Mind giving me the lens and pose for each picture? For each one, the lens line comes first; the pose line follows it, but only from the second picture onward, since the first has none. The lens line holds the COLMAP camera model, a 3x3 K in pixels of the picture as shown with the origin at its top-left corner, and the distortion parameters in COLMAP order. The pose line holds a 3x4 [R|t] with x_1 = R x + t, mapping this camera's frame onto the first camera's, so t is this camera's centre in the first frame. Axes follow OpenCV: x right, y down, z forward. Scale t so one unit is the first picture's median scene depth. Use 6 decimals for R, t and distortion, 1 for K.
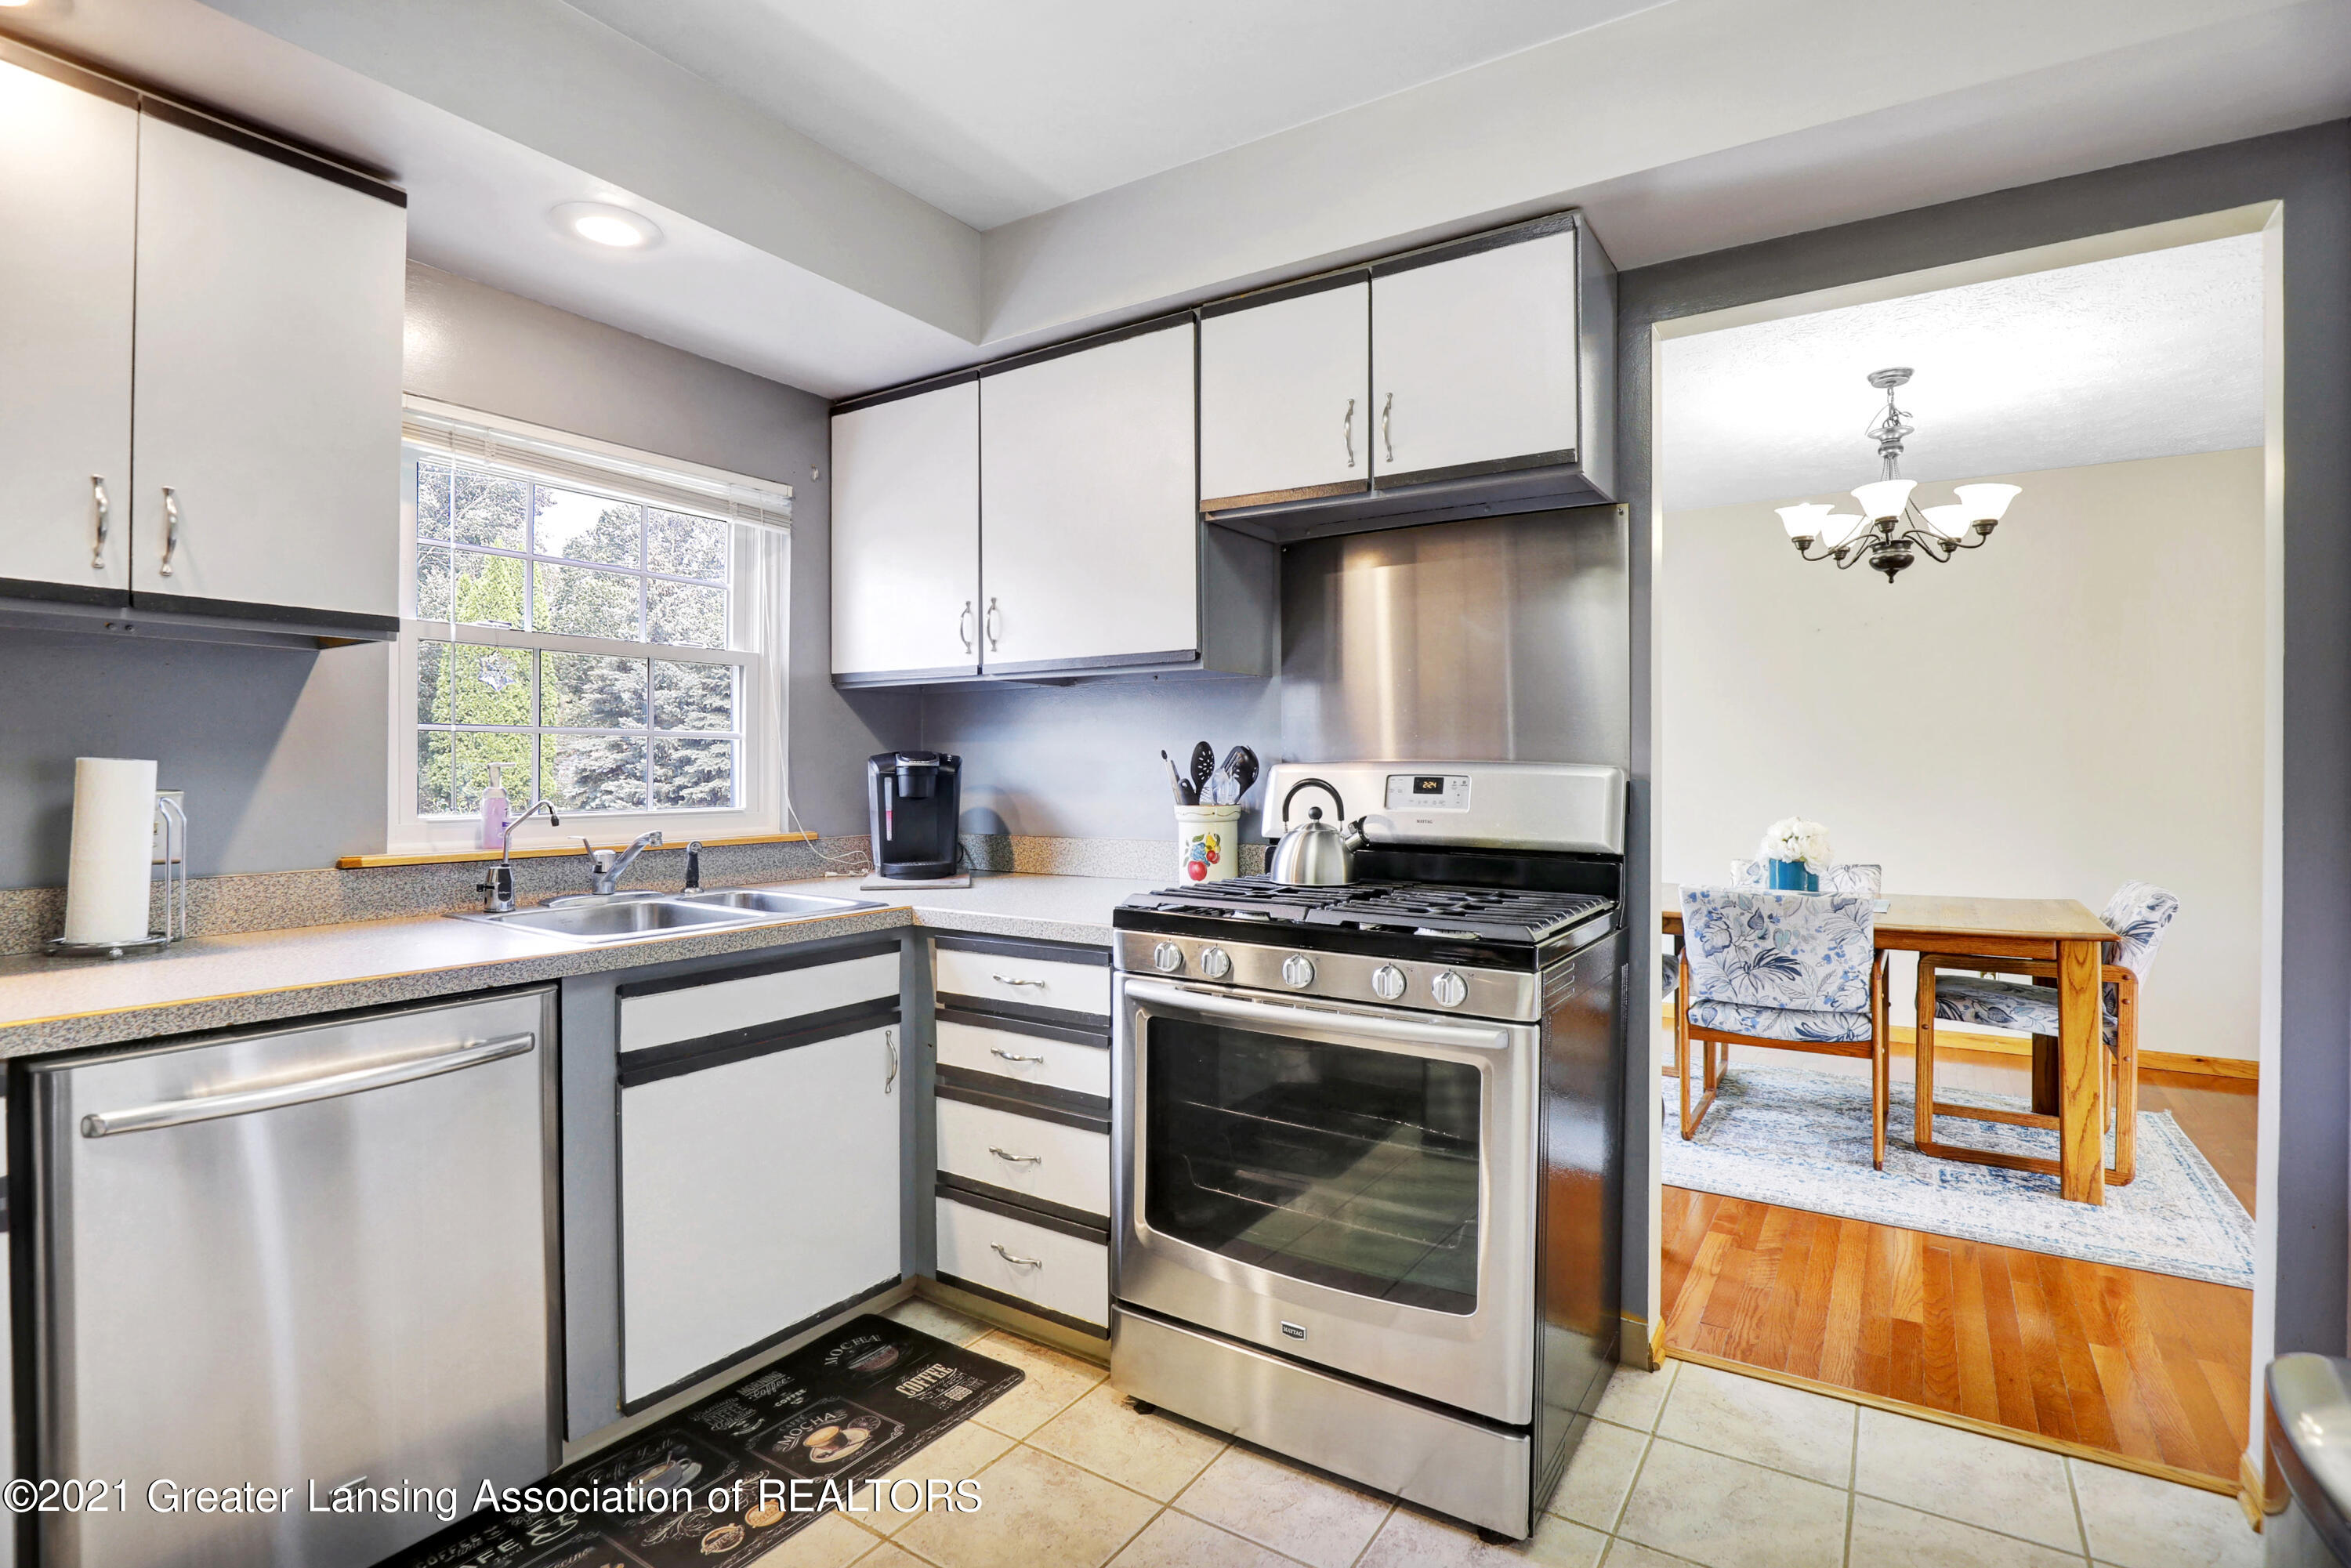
lens RADIAL K [[1117.0, 0, 1199.1], [0, 1117.0, 773.7], [0, 0, 1]] dist [-0.002721, -0.000411]
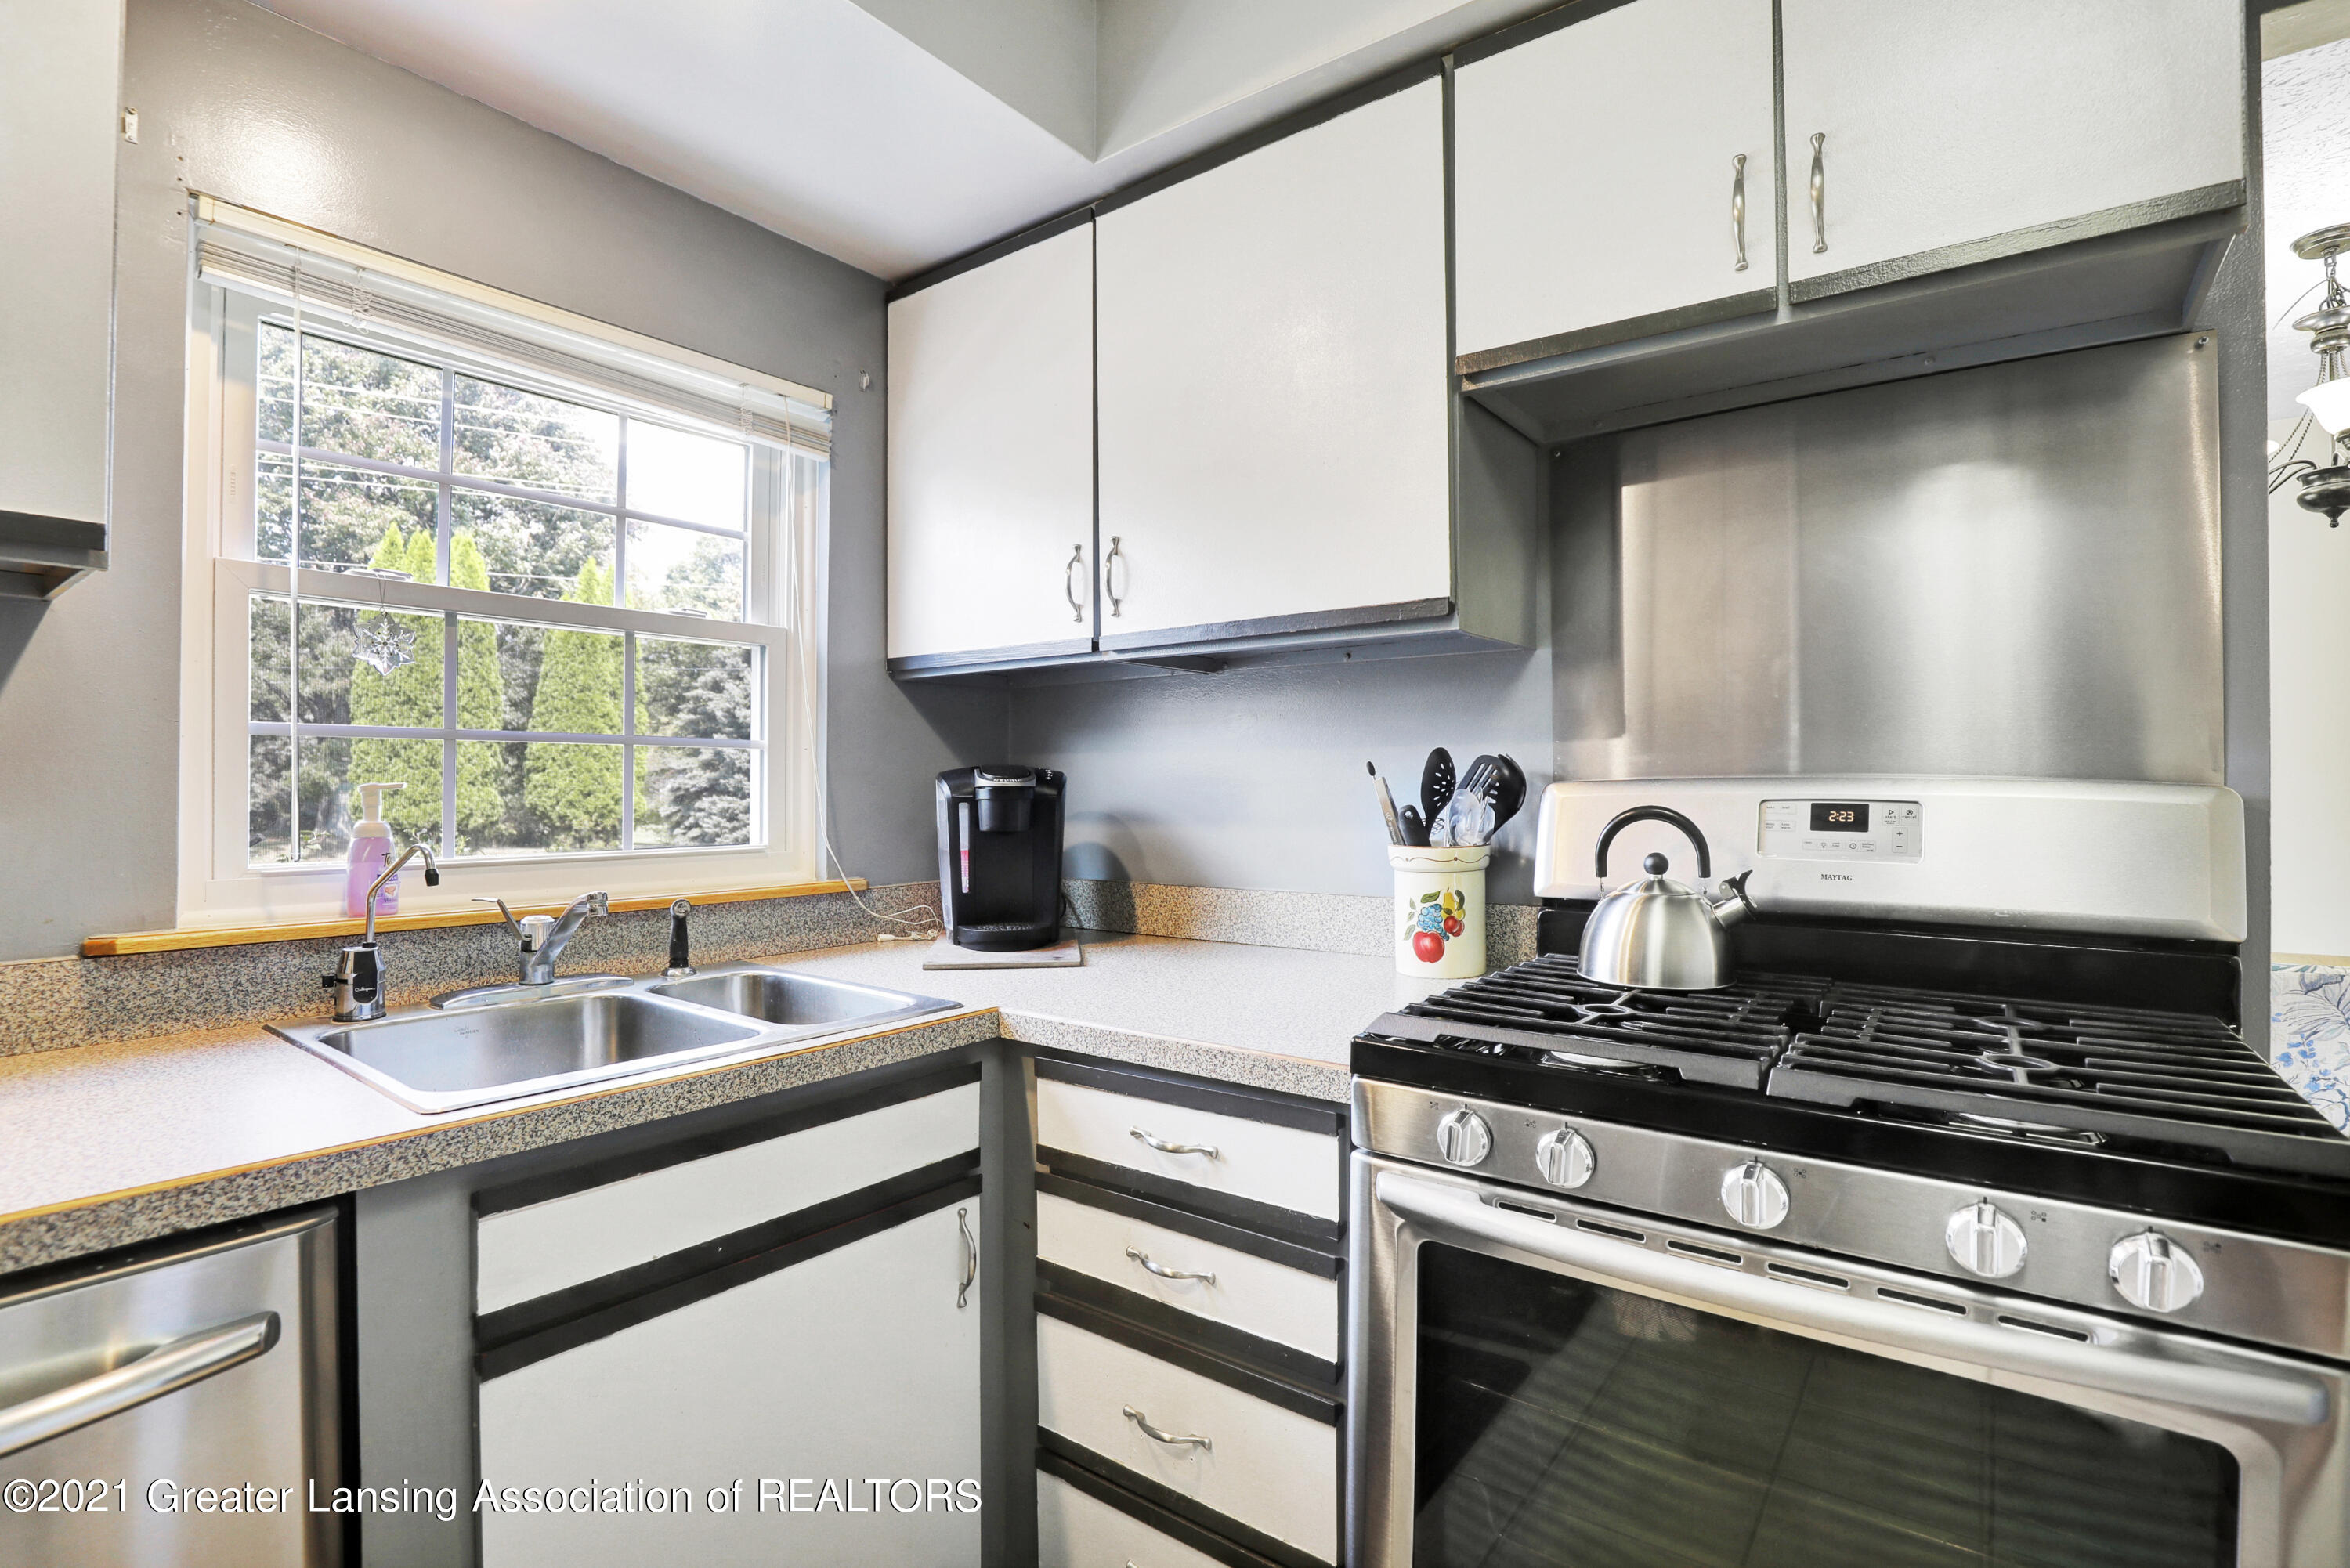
lens RADIAL K [[1116.4, 0, 1164.6], [0, 1116.4, 781.1], [0, 0, 1]] dist [-0.002721, -0.000411]
pose [[0.995191, -0.002071, -0.097936, -0.098266], [0.001237, 0.999962, -0.008574, -0.004239], [0.097951, 0.008412, 0.995156, 0.366693]]
